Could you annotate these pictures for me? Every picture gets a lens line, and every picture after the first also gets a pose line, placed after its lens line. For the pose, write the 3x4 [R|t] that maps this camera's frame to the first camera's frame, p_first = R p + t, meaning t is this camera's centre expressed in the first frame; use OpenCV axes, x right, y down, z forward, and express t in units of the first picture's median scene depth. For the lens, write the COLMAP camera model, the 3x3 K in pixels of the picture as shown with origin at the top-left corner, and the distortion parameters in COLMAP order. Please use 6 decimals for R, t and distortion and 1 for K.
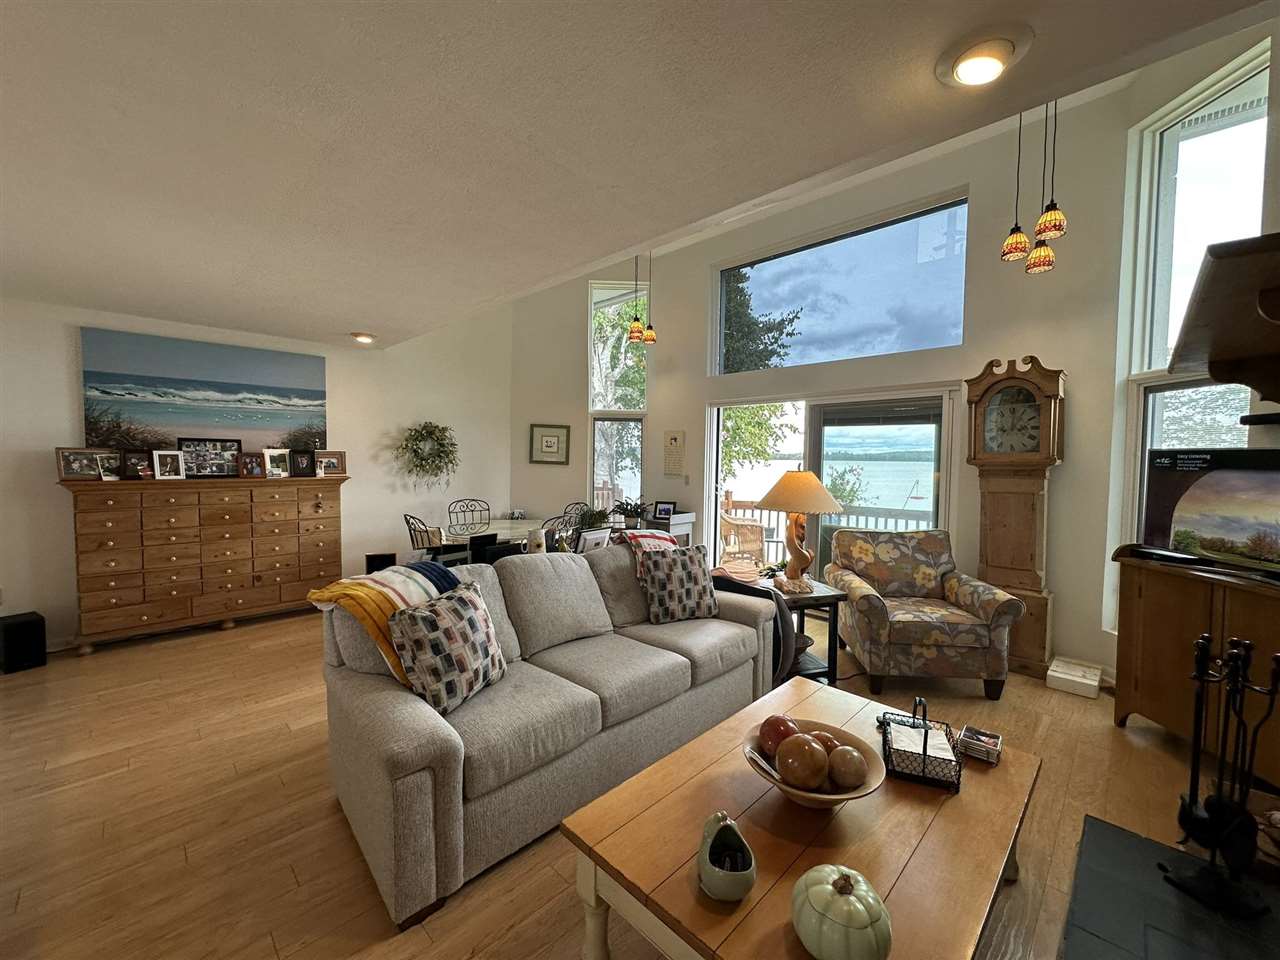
lens RADIAL K [[510.5, 0, 639.7], [0, 510.5, 480.3], [0, 0, 1]] dist [-0.003563, -0.000424]
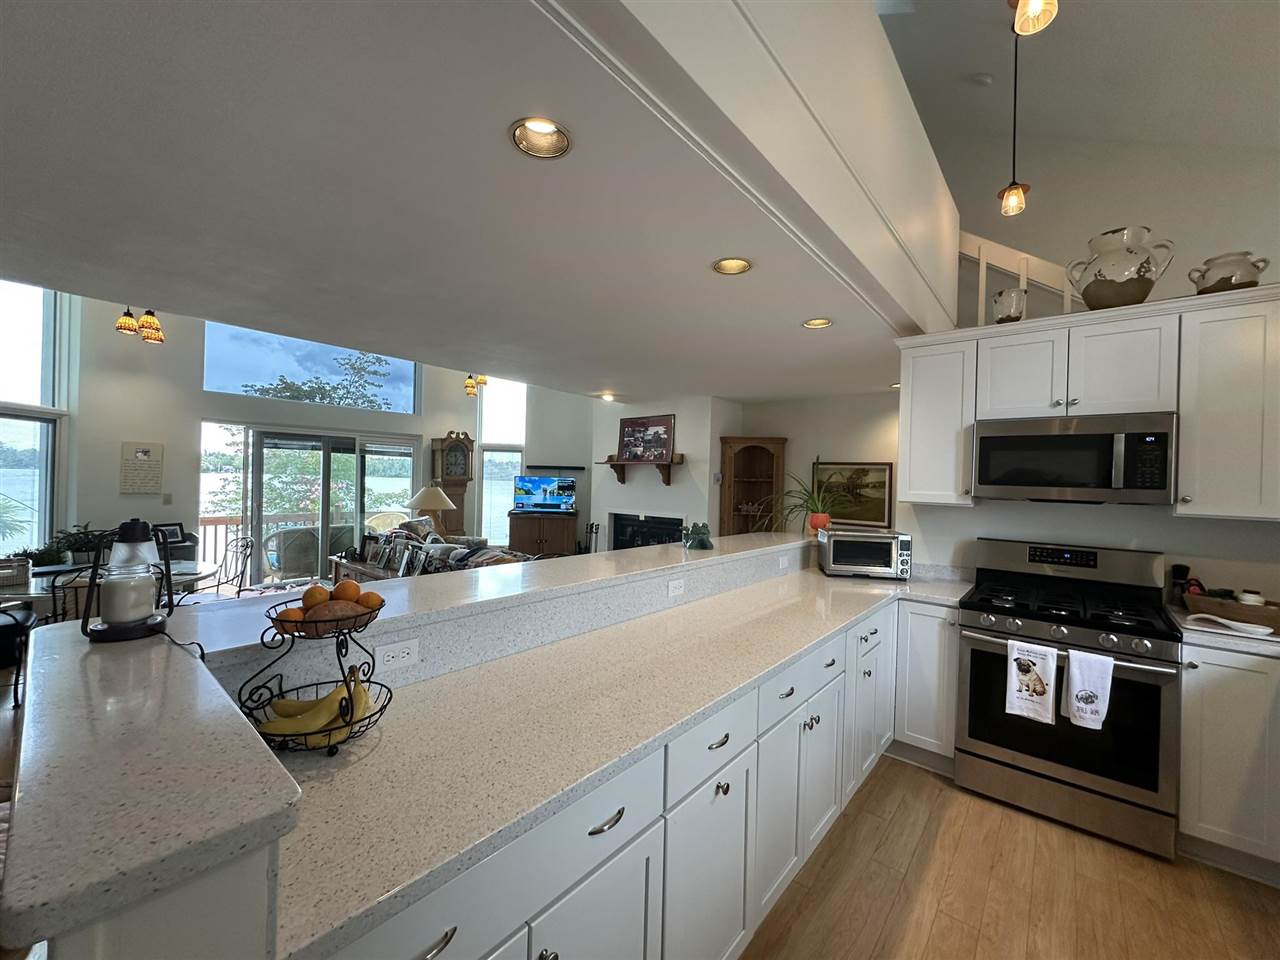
lens RADIAL K [[510.5, 0, 634.9], [0, 510.5, 479.0], [0, 0, 1]] dist [-0.003563, -0.000424]
pose [[-0.071308, -0.014797, 0.997345, -1.493251], [0.018047, 0.999707, 0.016122, -0.060846], [-0.997291, 0.019149, -0.071020, 0.416717]]
